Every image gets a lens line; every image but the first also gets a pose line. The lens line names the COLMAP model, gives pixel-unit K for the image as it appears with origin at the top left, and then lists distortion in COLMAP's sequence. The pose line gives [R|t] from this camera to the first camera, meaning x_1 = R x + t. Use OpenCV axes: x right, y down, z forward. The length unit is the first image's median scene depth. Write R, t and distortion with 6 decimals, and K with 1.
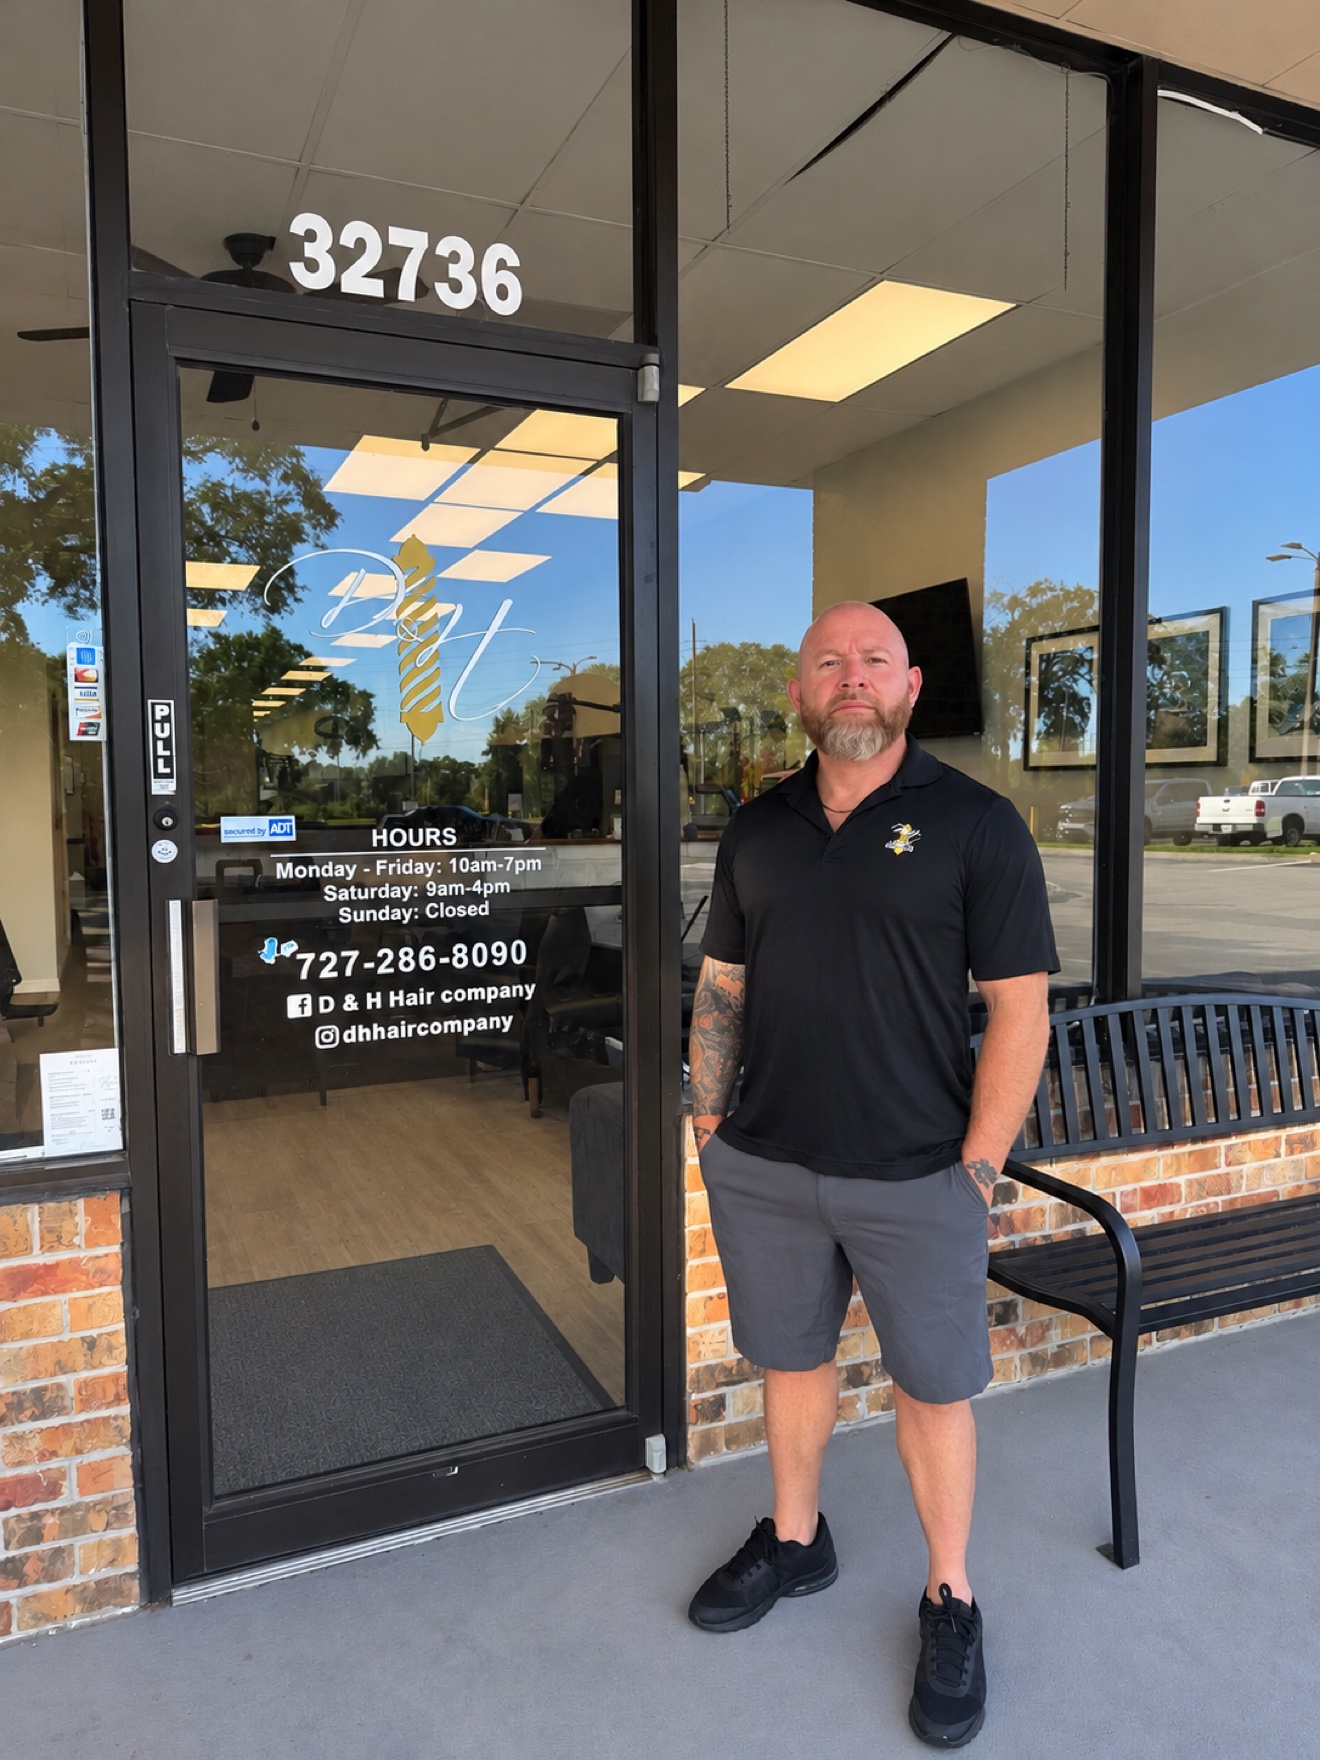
lens RADIAL K [[1245.4, 0, 661.3], [0, 1245.4, 860.3], [0, 0, 1]] dist [0.051705, -0.058140]
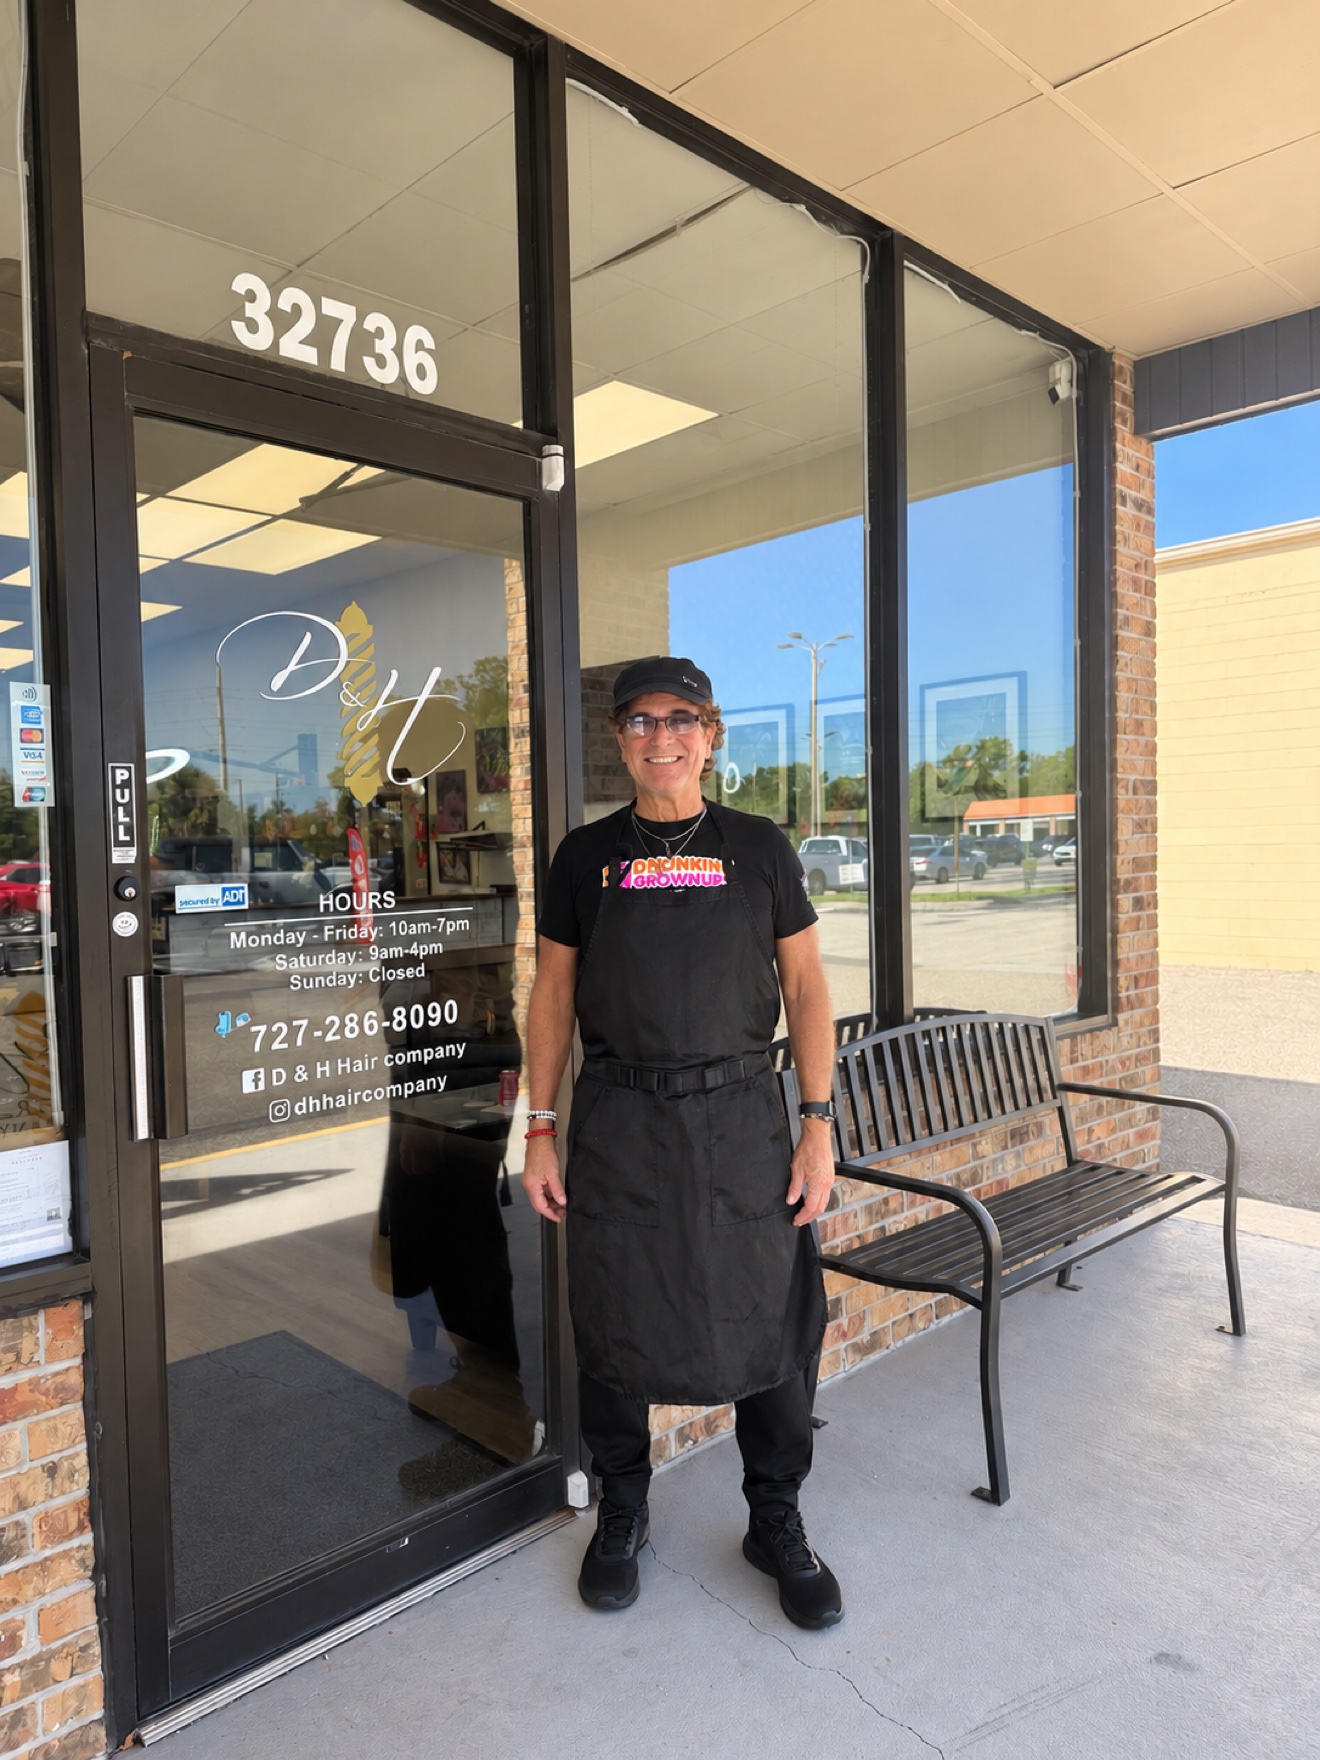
lens RADIAL K [[1245.4, 0, 653.3], [0, 1245.4, 873.8], [0, 0, 1]] dist [0.051705, -0.058140]
pose [[0.936894, -0.021597, 0.348945, -0.323671], [0.034630, 0.998914, -0.031156, -0.001553], [-0.347894, 0.041274, 0.936625, -0.015536]]
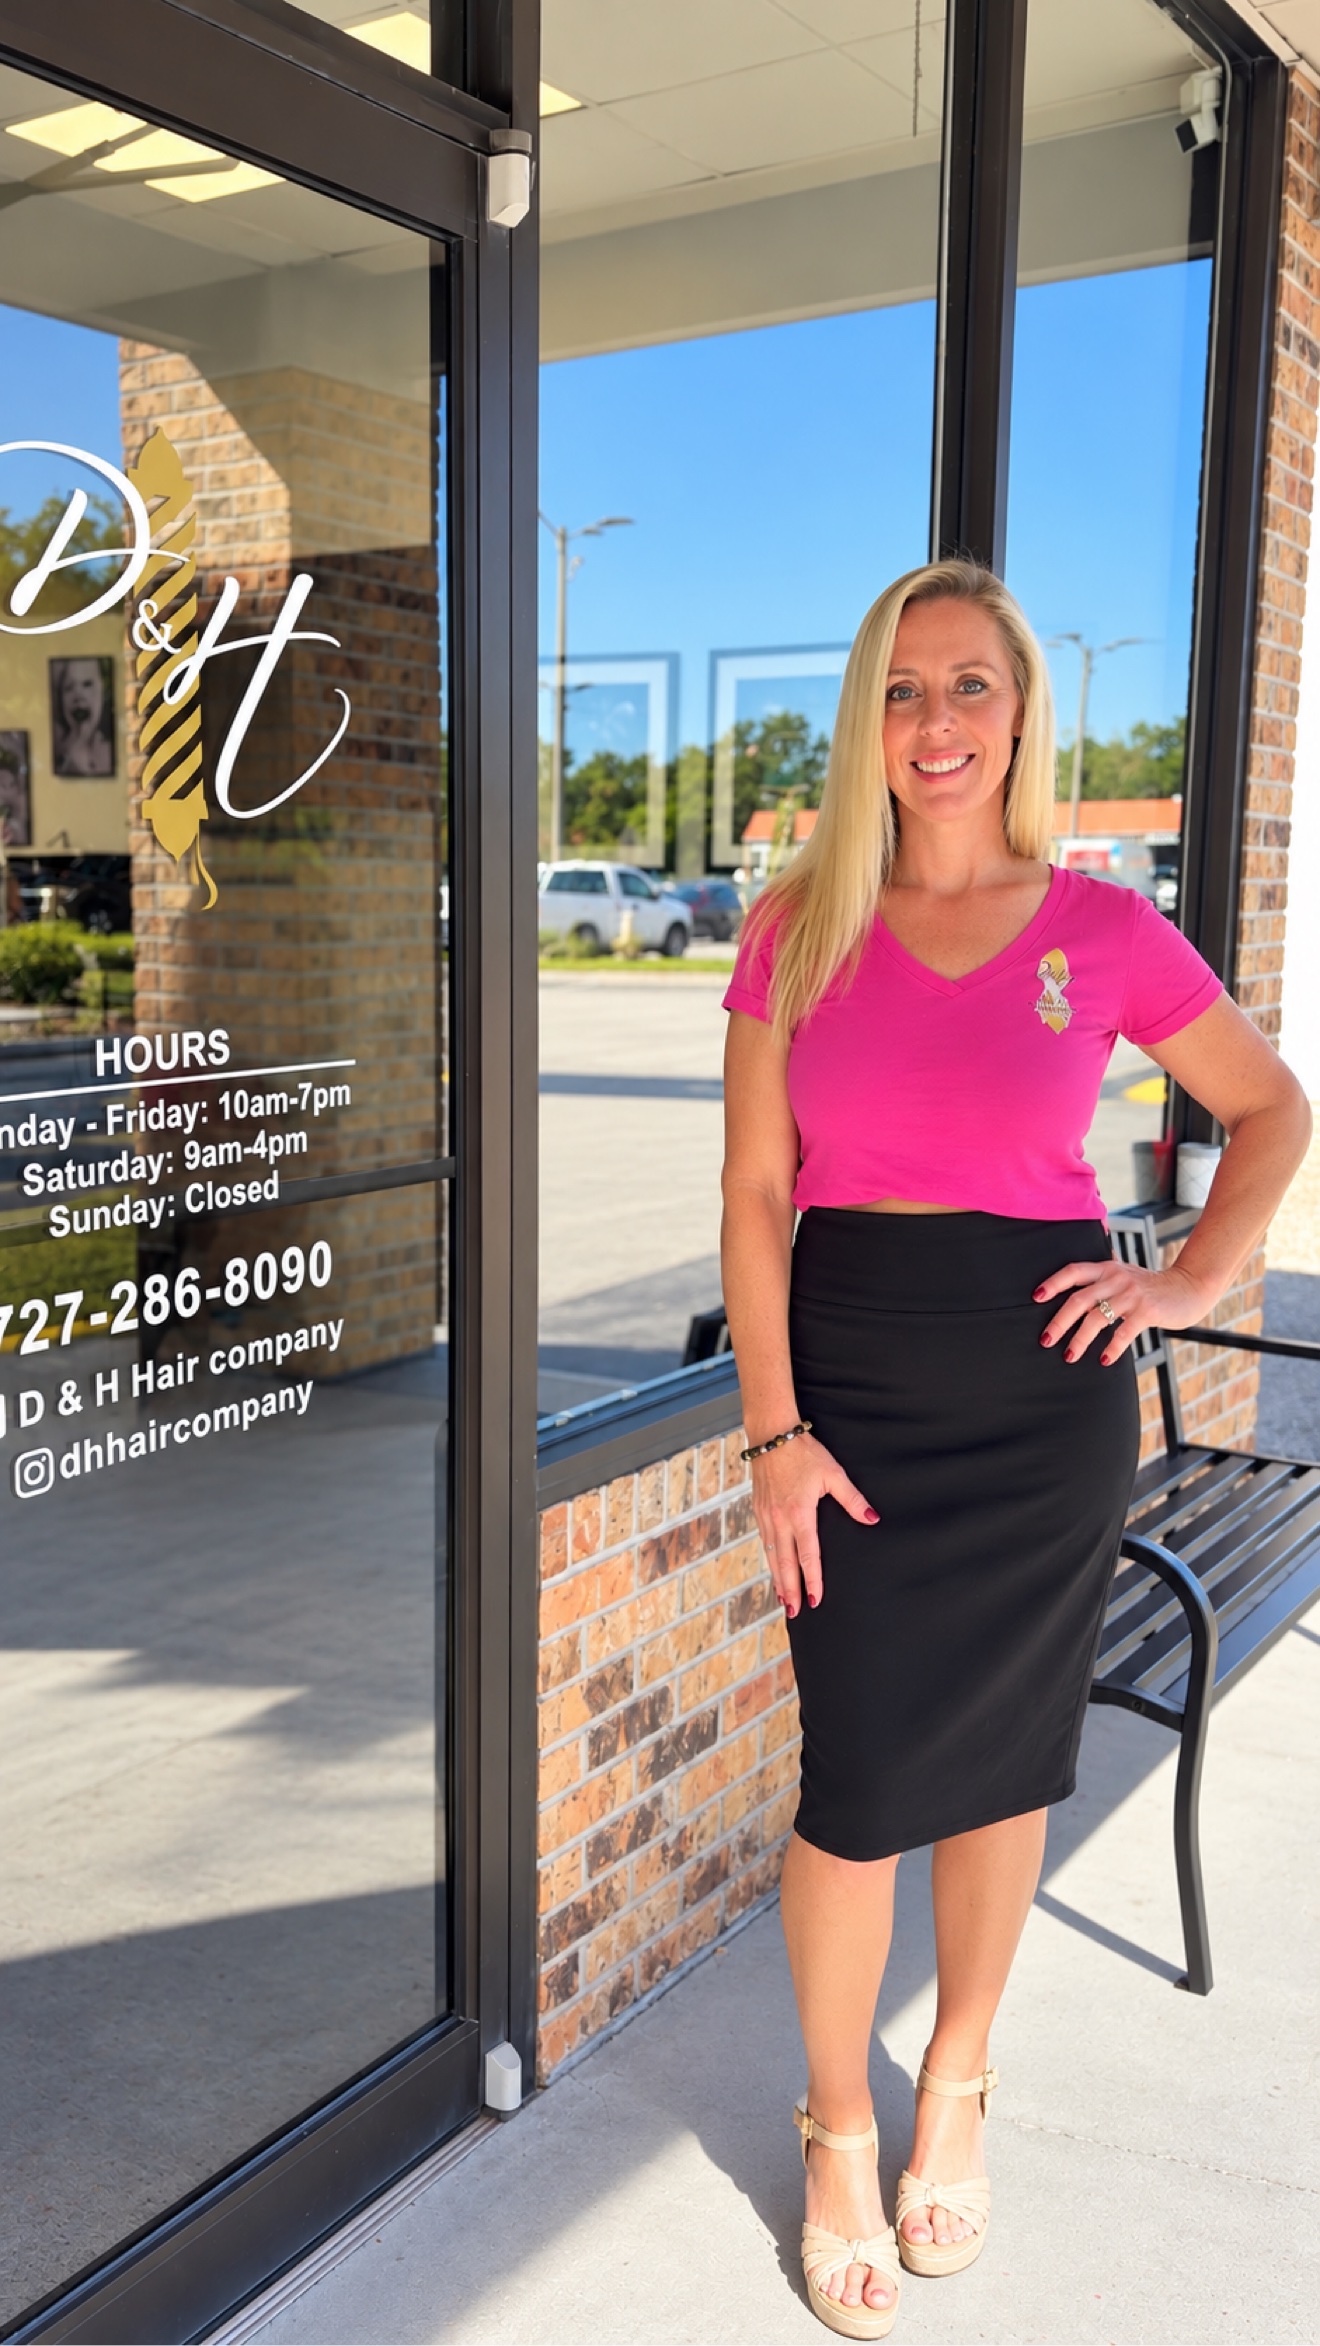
lens RADIAL K [[2030.9, 0, 662.7], [0, 2030.9, 1175.0], [0, 0, 1]] dist [0.015809, 0.014346]
pose [[0.842982, -0.062190, 0.534335, -0.466060], [0.007775, 0.994600, 0.103493, -0.052948], [-0.537886, -0.083088, 0.838913, 0.210625]]
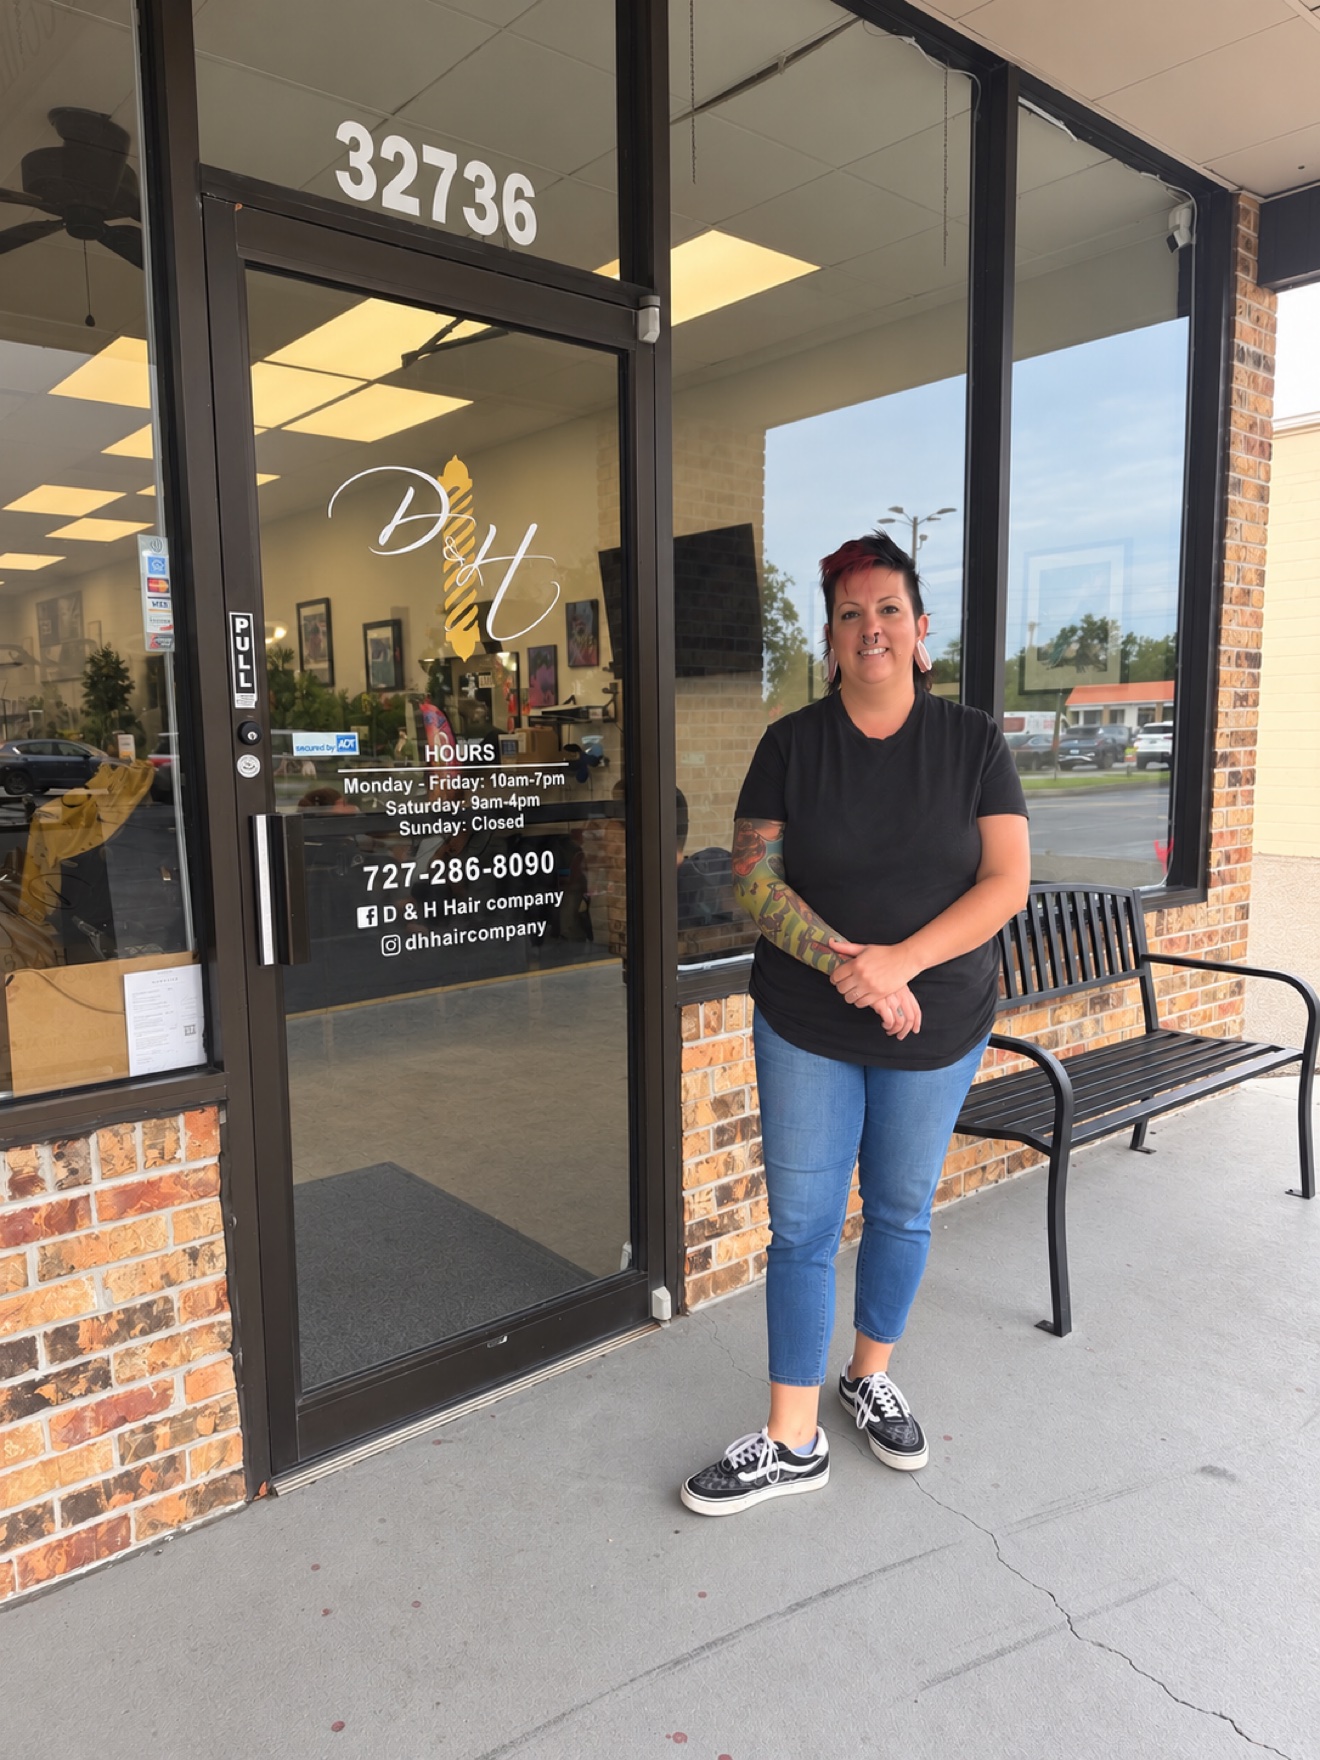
lens RADIAL K [[1245.4, 0, 663.4], [0, 1245.4, 879.1], [0, 0, 1]] dist [0.051705, -0.058140]
pose [[0.957184, -0.037914, 0.286986, -0.338542], [0.020260, 0.997729, 0.064238, 0.023095], [-0.288770, -0.055673, 0.955779, -0.053121]]
